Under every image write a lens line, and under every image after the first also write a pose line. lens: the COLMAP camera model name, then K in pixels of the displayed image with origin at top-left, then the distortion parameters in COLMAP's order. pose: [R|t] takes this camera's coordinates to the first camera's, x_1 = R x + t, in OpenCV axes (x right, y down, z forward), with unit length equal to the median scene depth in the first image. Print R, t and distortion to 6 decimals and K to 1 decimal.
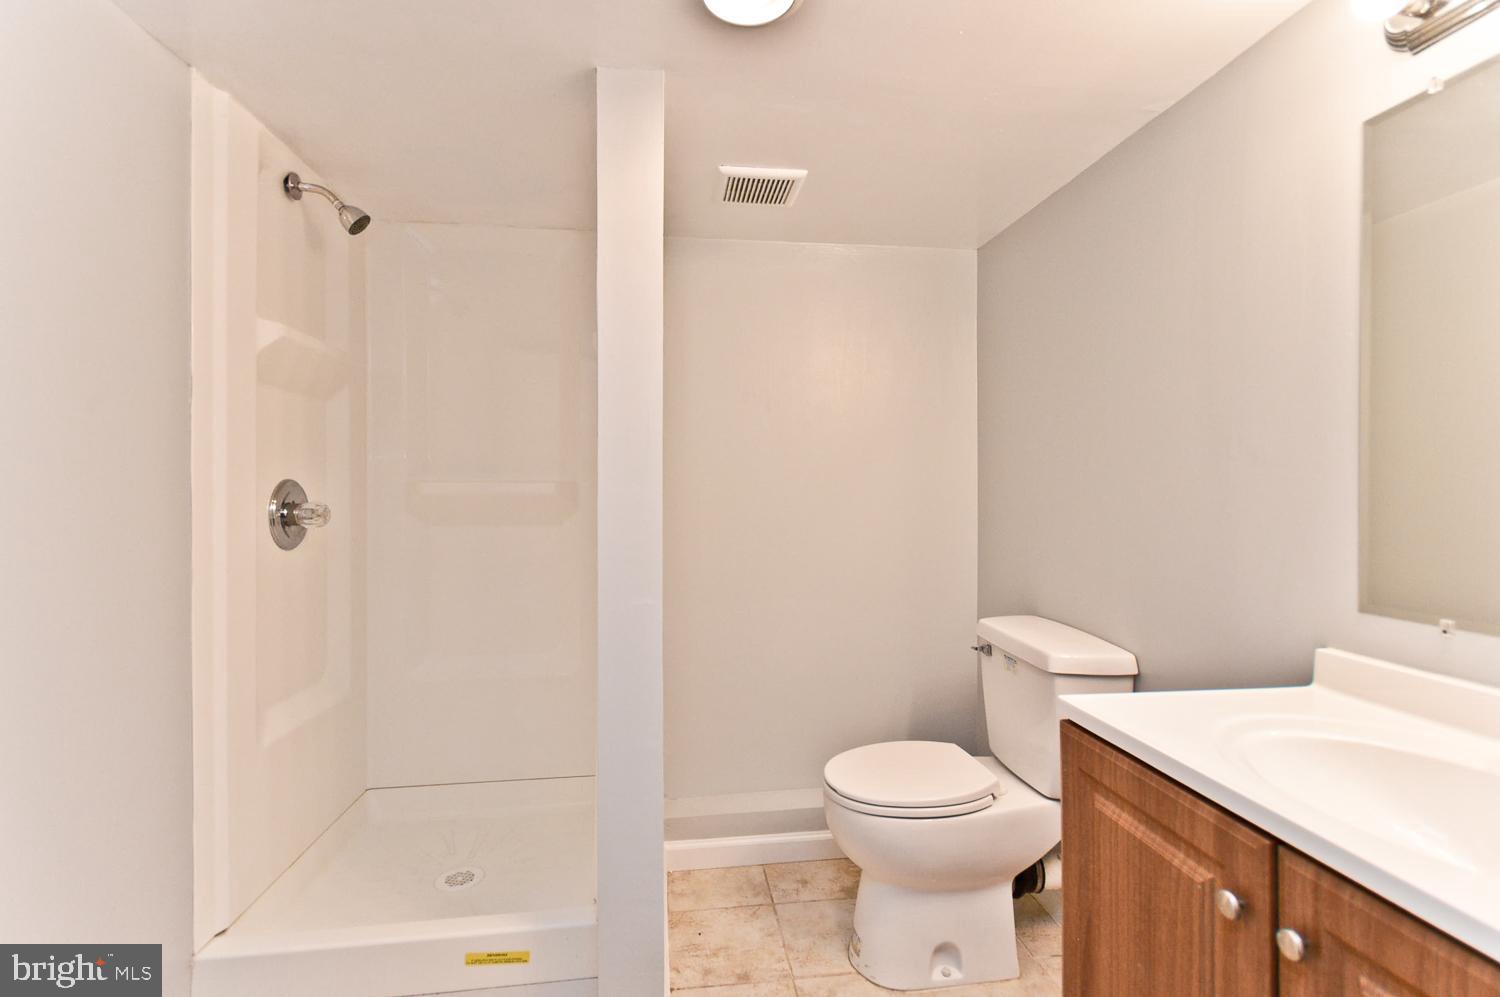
lens RADIAL K [[682.0, 0, 747.2], [0, 682.0, 492.5], [0, 0, 1]] dist [0.009887, -0.002955]
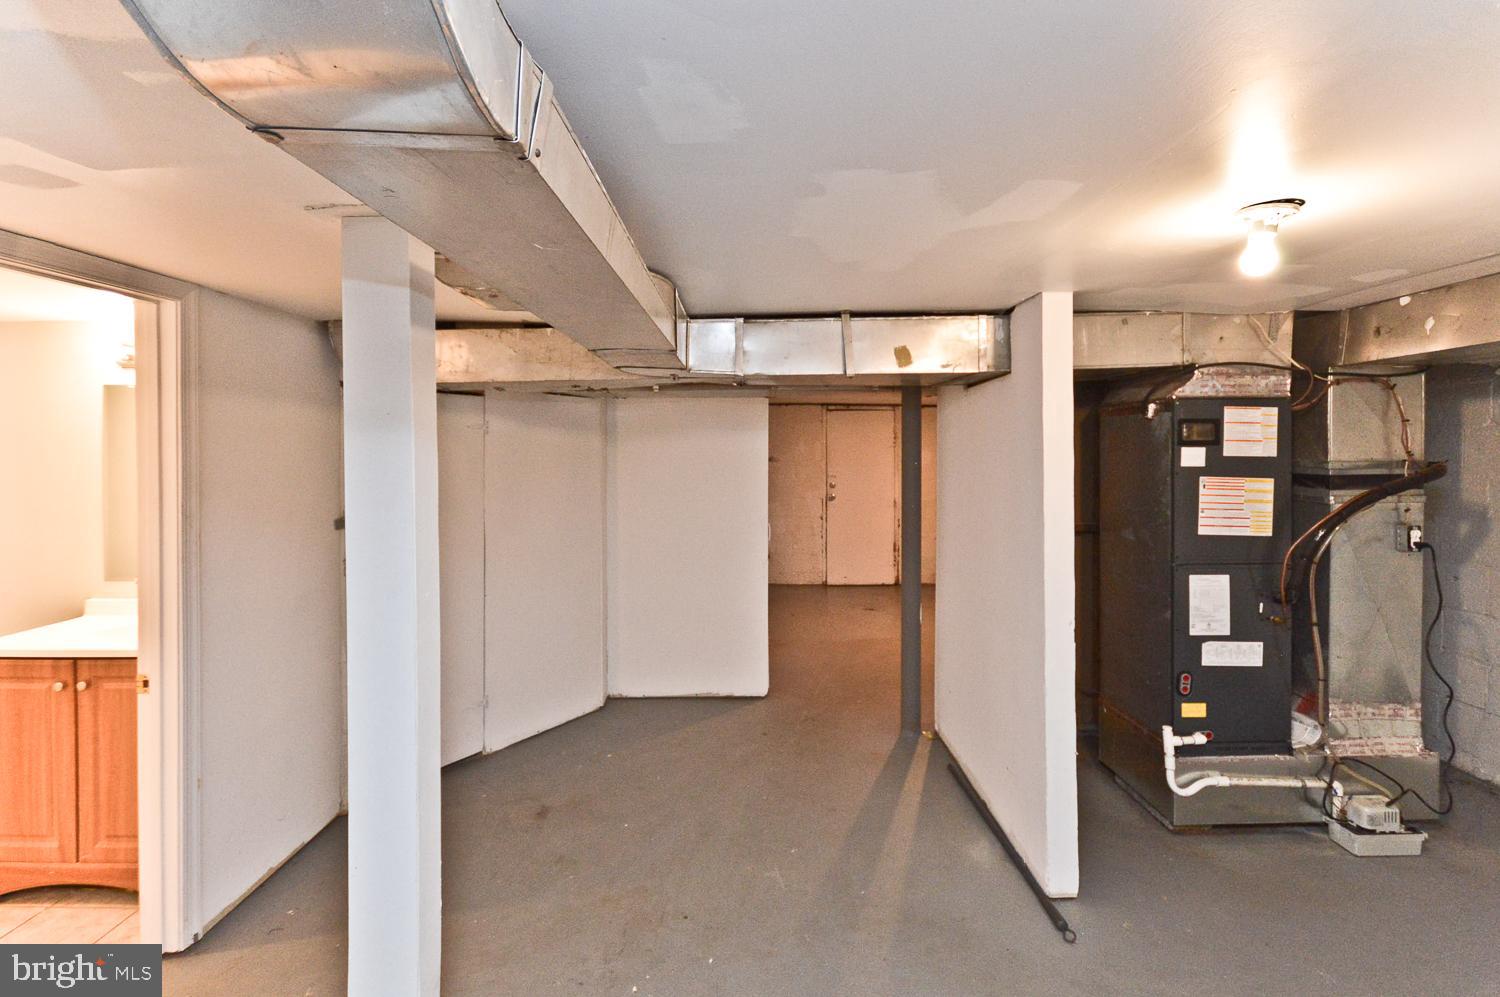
lens RADIAL K [[682.0, 0, 741.6], [0, 682.0, 457.8], [0, 0, 1]] dist [0.009887, -0.002955]
pose [[0.108201, -0.008647, 0.994091, -1.989092], [0.007166, 0.999943, 0.007918, -0.412681], [-0.994103, 0.006267, 0.108257, -2.345917]]
